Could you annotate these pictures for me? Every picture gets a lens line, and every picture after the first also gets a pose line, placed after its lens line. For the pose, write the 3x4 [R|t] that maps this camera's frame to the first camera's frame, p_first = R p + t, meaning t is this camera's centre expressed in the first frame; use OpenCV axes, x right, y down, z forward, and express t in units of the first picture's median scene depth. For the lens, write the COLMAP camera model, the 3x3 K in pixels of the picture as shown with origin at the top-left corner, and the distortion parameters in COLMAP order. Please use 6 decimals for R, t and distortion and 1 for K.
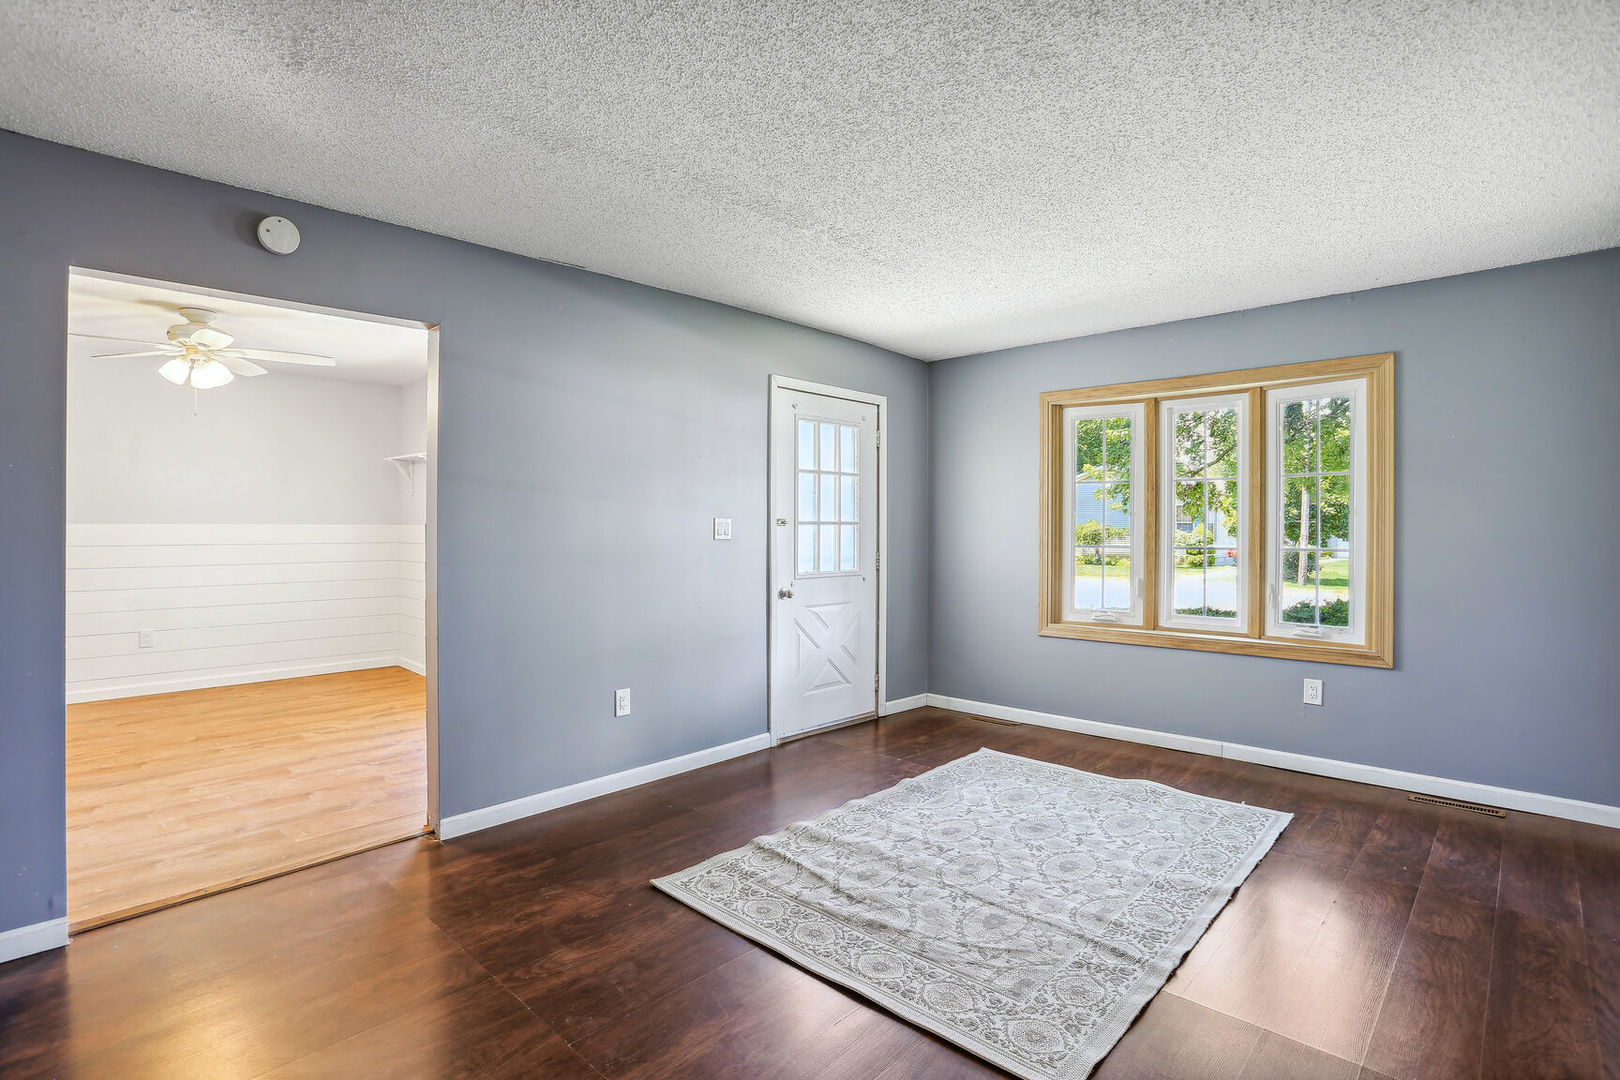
lens RADIAL K [[791.2, 0, 811.5], [0, 791.2, 523.0], [0, 0, 1]] dist [-0.071066, 0.028680]
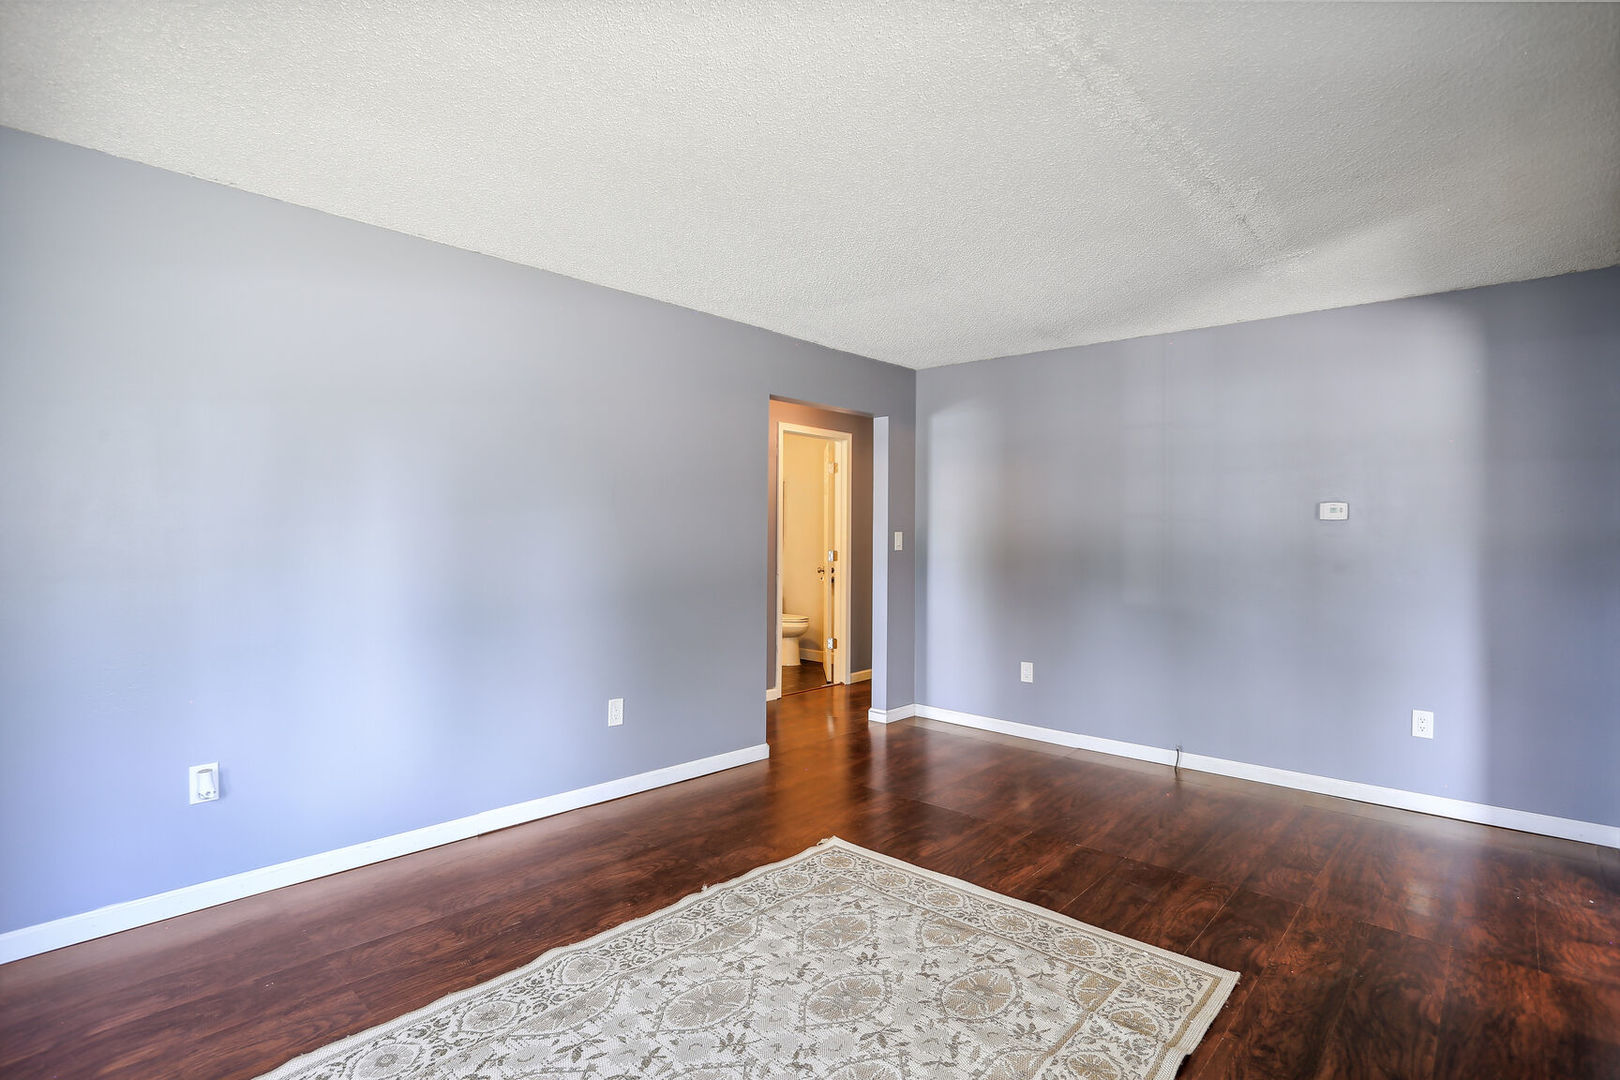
lens RADIAL K [[797.6, 0, 804.7], [0, 797.6, 527.3], [0, 0, 1]] dist [-0.070197, 0.029502]
pose [[-0.999890, -0.009473, -0.011443, 0.231227], [-0.009365, 0.999912, -0.009419, 0.001557], [0.011531, -0.009310, -0.999890, 1.578678]]
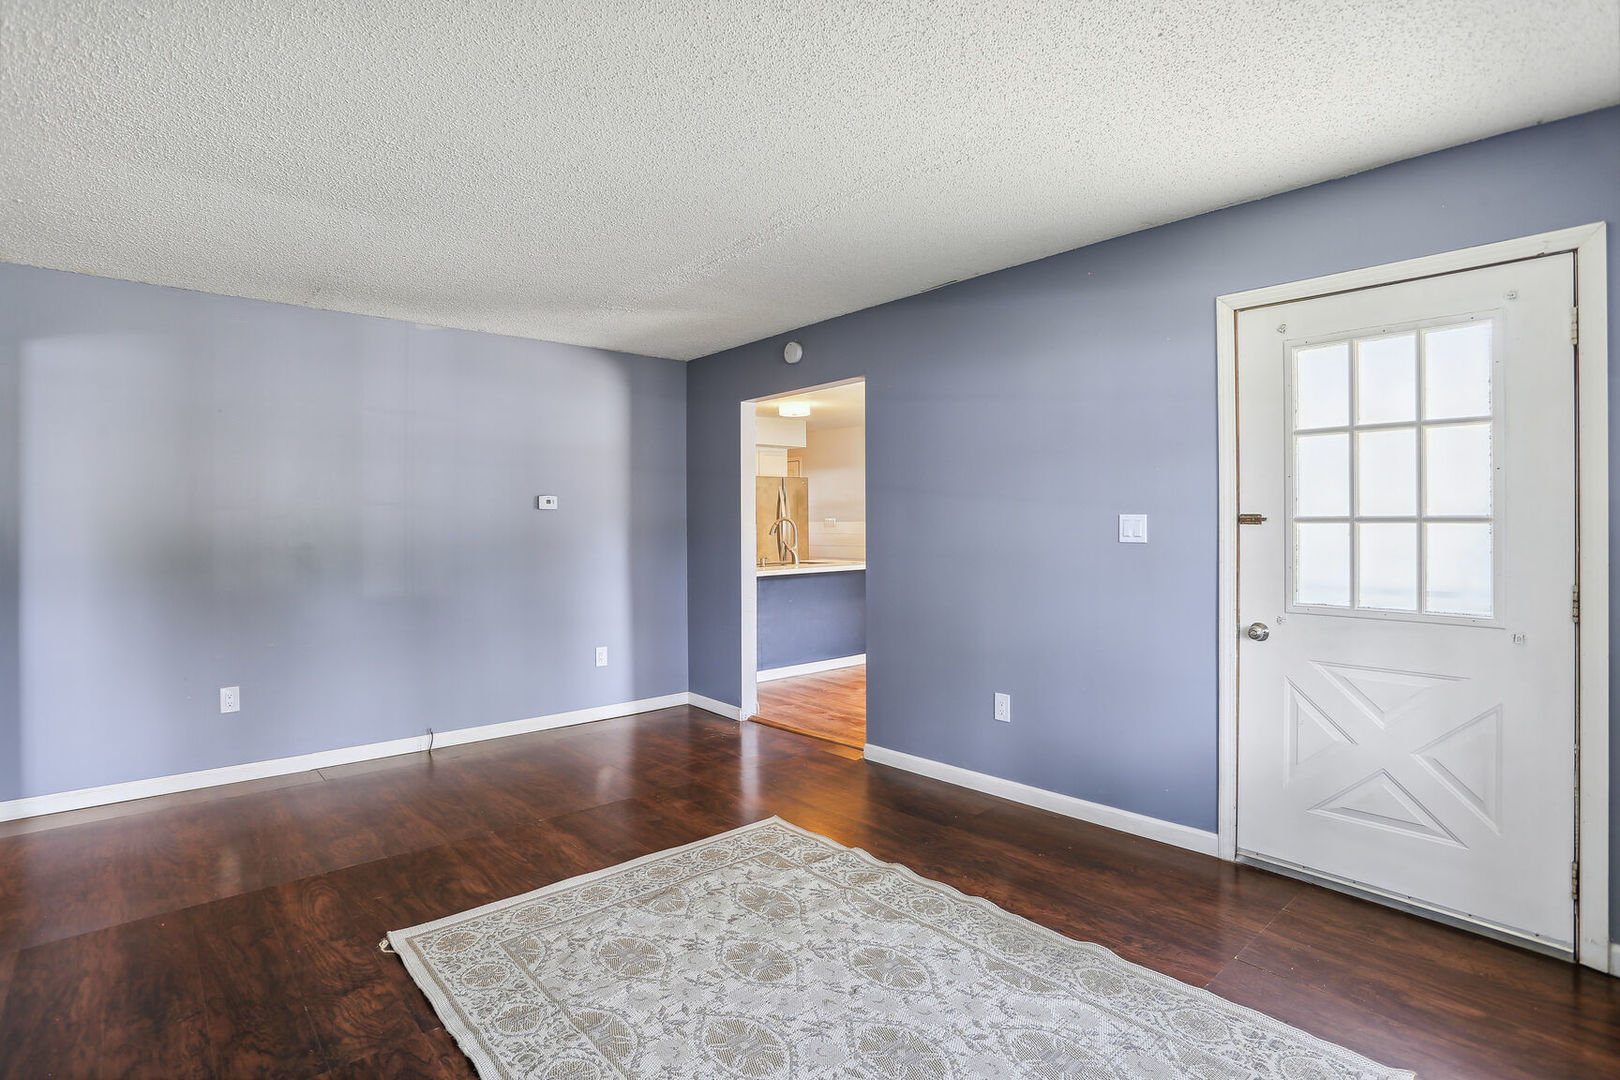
lens RADIAL K [[791.2, 0, 811.5], [0, 791.2, 523.0], [0, 0, 1]] dist [-0.071066, 0.028680]
pose [[-0.082285, -0.001027, -0.996608, 0.887450], [0.005119, 0.999986, -0.001453, 0.001822], [0.996596, -0.005221, -0.082279, 1.011221]]
